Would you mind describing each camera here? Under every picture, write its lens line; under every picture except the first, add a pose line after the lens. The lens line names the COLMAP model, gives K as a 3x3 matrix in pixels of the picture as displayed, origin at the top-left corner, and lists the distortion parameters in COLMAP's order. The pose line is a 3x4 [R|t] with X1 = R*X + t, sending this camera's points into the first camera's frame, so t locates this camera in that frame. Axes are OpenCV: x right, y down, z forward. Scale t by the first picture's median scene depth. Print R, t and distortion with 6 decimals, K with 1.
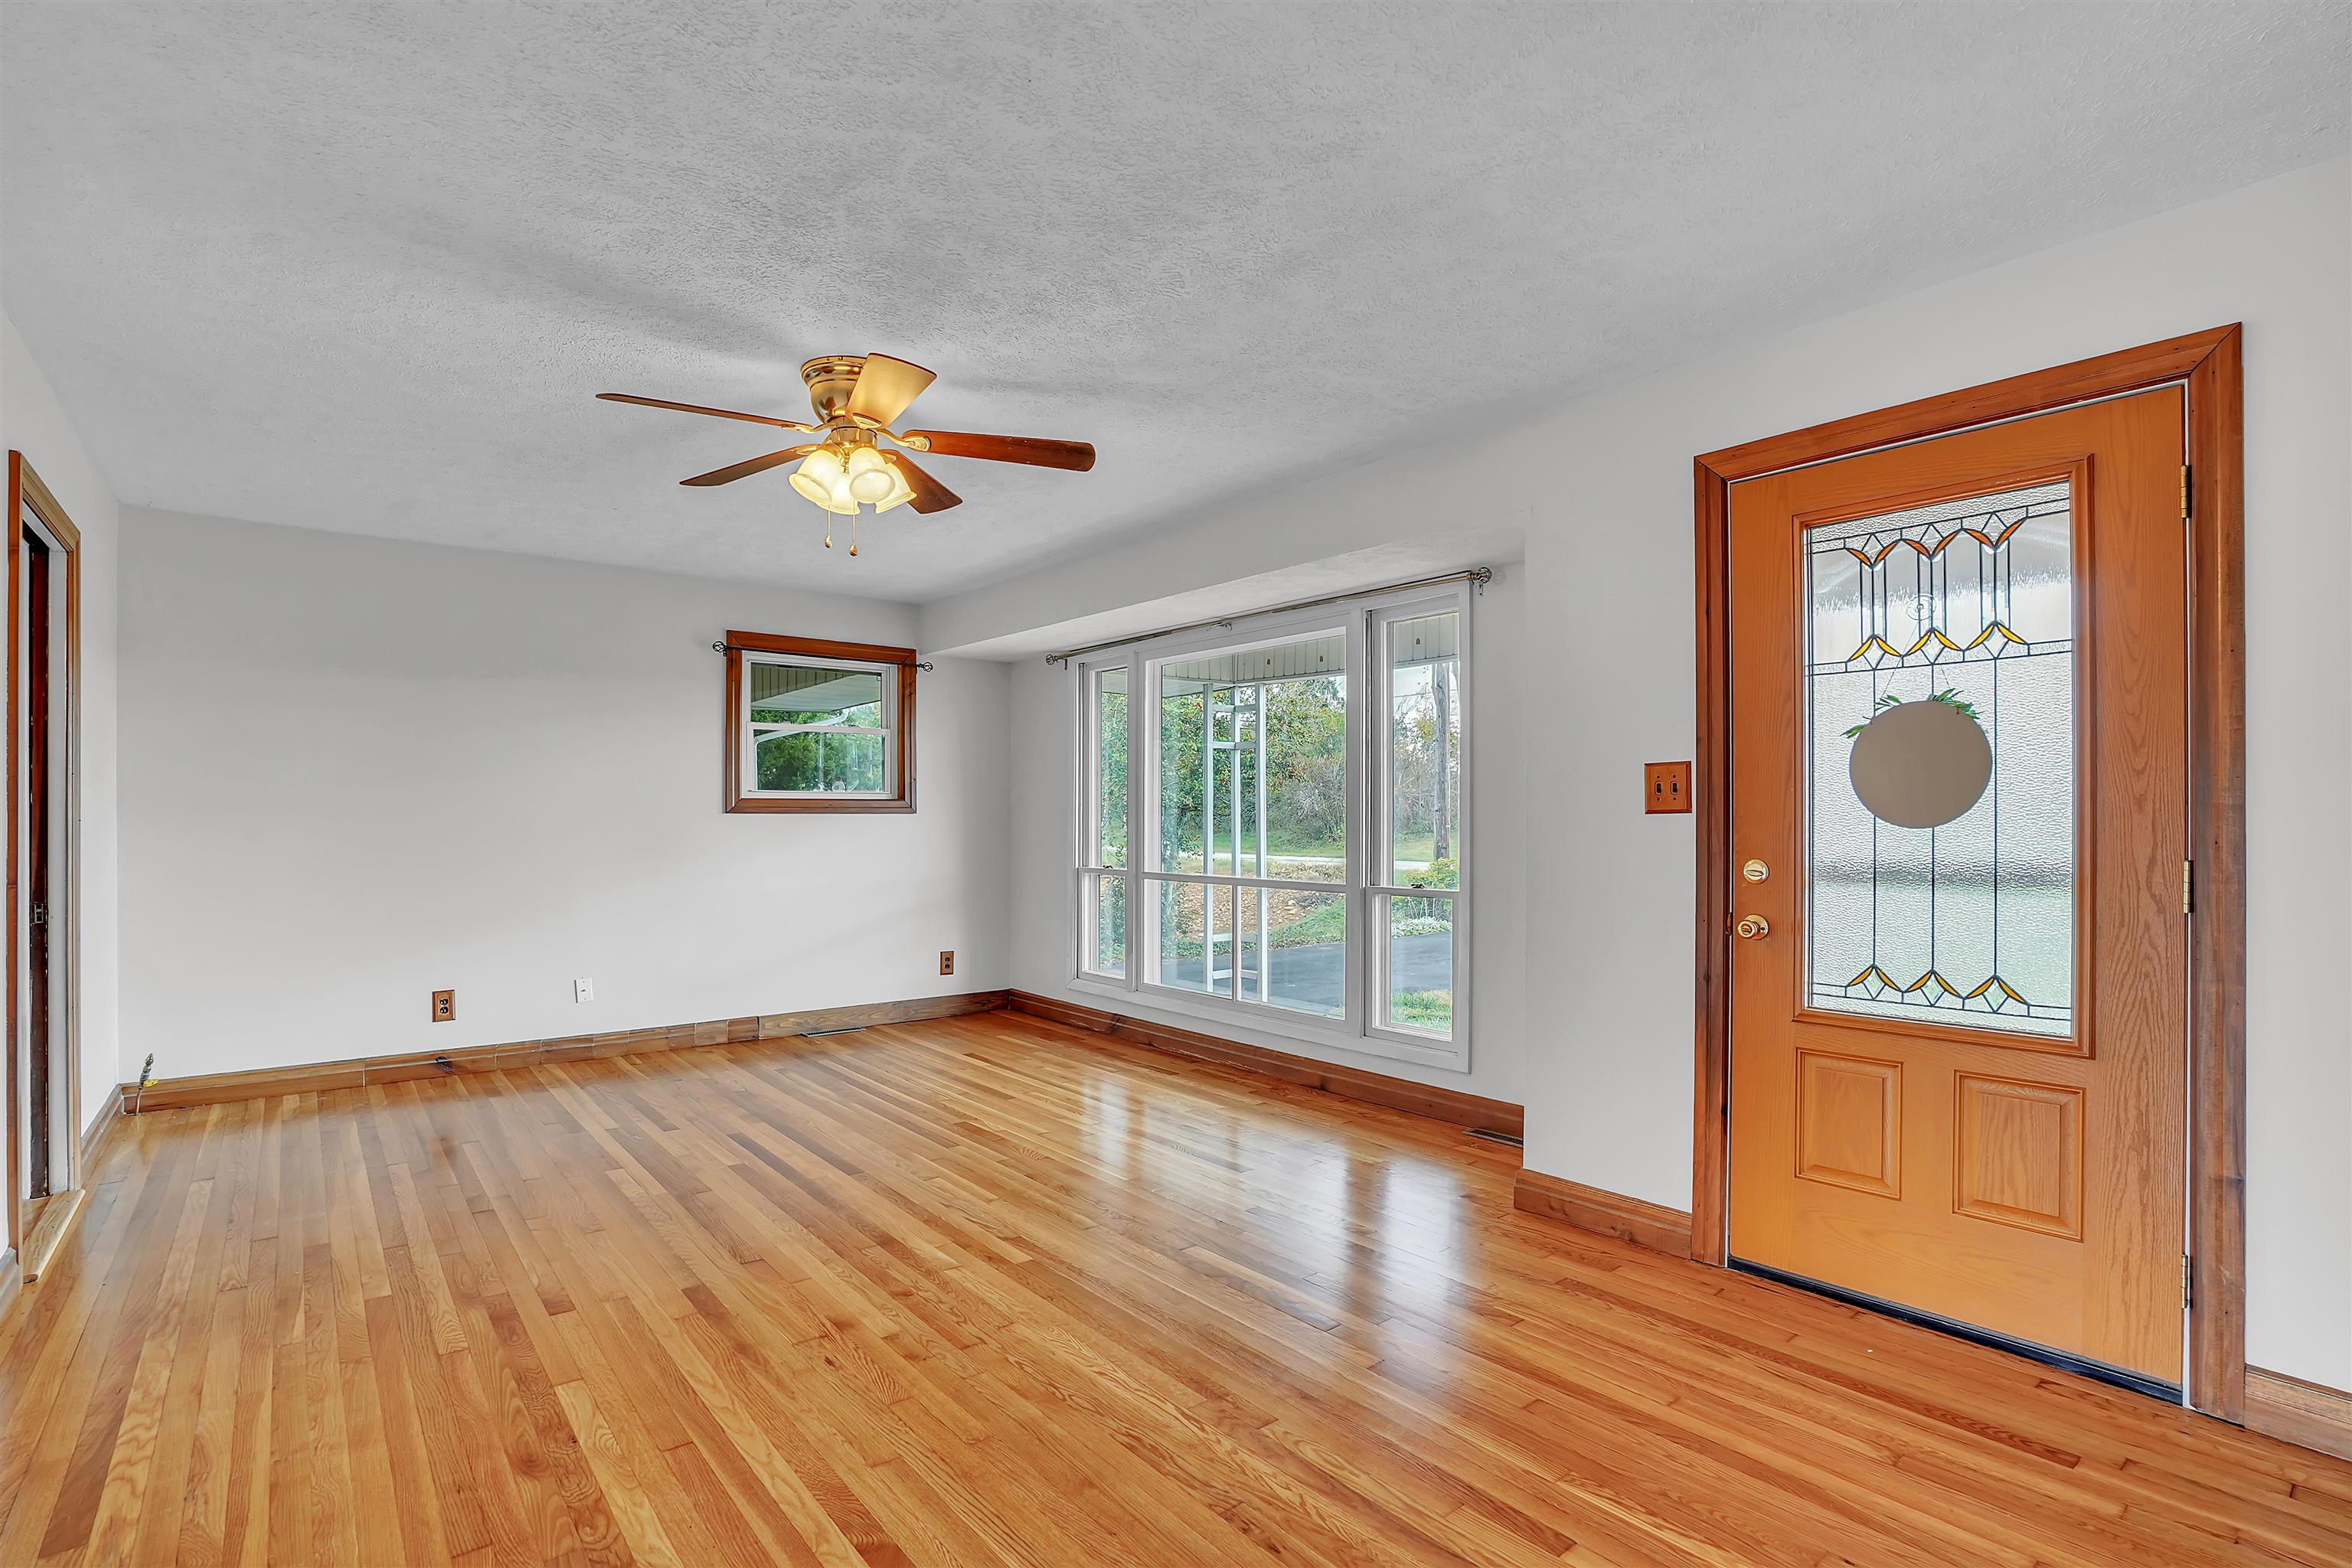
lens RADIAL K [[1110.3, 0, 1178.4], [0, 1110.3, 835.2], [0, 0, 1]] dist [-0.061393, 0.023769]
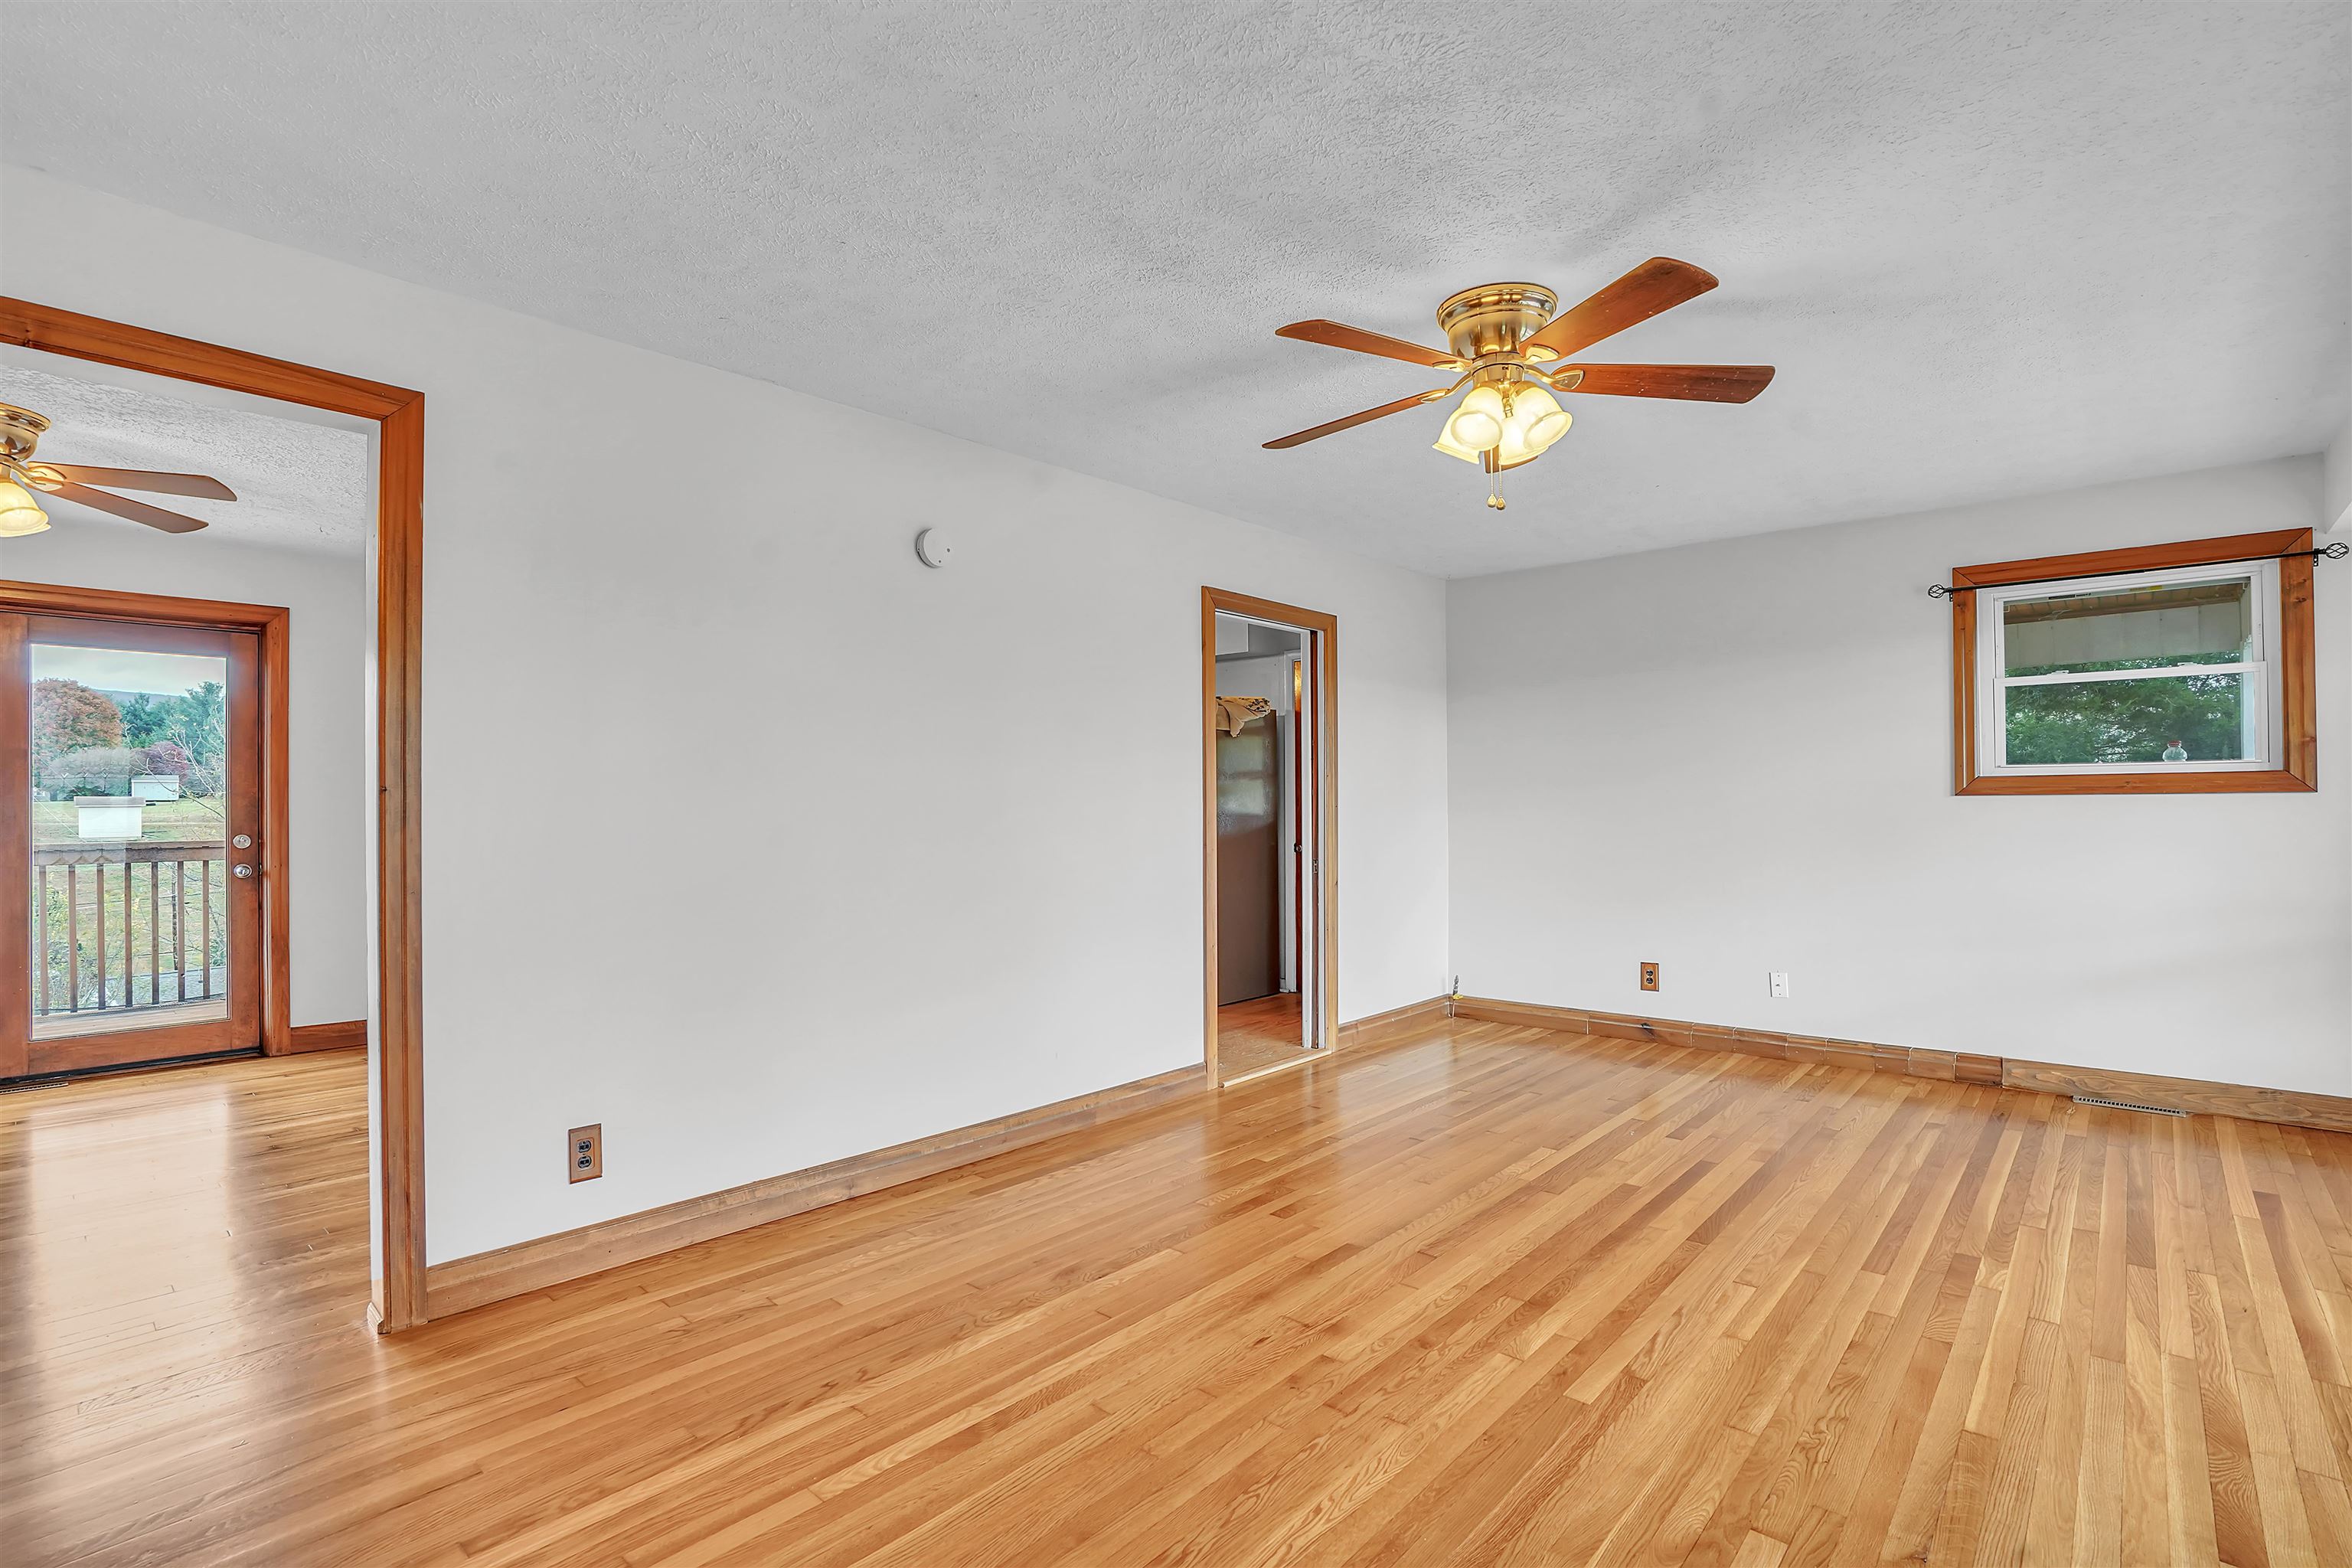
lens RADIAL K [[1096.2, 0, 1167.5], [0, 1096.2, 808.3], [0, 0, 1]] dist [-0.060996, 0.021988]
pose [[0.146677, 0.001798, -0.989183, 0.512489], [-0.008562, 0.999963, 0.000548, -0.011209], [0.989147, 0.008389, 0.146687, 0.585662]]
